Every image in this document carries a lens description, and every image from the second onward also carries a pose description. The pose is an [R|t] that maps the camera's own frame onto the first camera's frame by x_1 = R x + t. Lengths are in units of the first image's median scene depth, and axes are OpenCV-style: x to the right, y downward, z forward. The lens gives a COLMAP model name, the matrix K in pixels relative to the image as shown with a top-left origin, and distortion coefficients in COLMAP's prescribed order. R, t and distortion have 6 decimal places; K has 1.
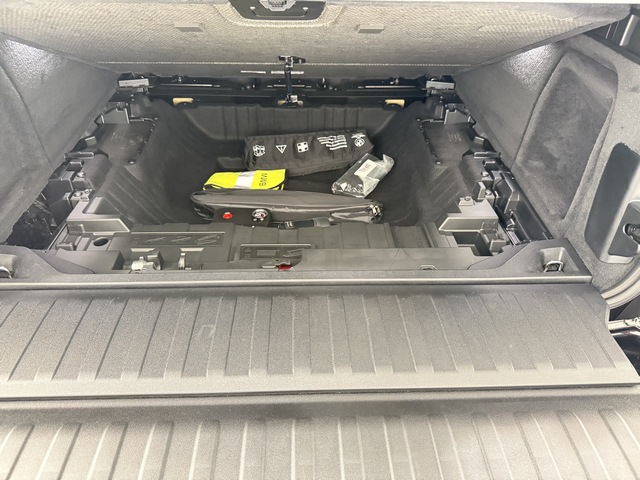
lens RADIAL K [[458.4, 0, 320.1], [0, 458.4, 240.5], [0, 0, 1]] dist [0.046714, -0.060920]
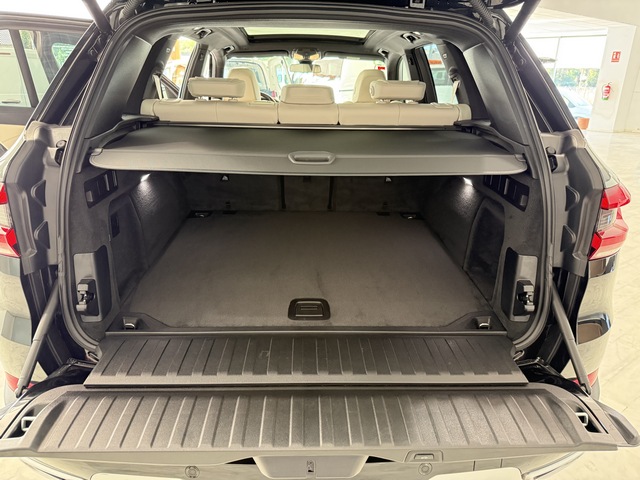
lens RADIAL K [[458.4, 0, 319.1], [0, 458.4, 240.5], [0, 0, 1]] dist [0.046714, -0.060920]
pose [[0.999951, -0.001510, -0.009819, -0.030683], [-0.001471, 0.954987, -0.296644, 0.269102], [0.009825, 0.296644, 0.954938, -0.634100]]
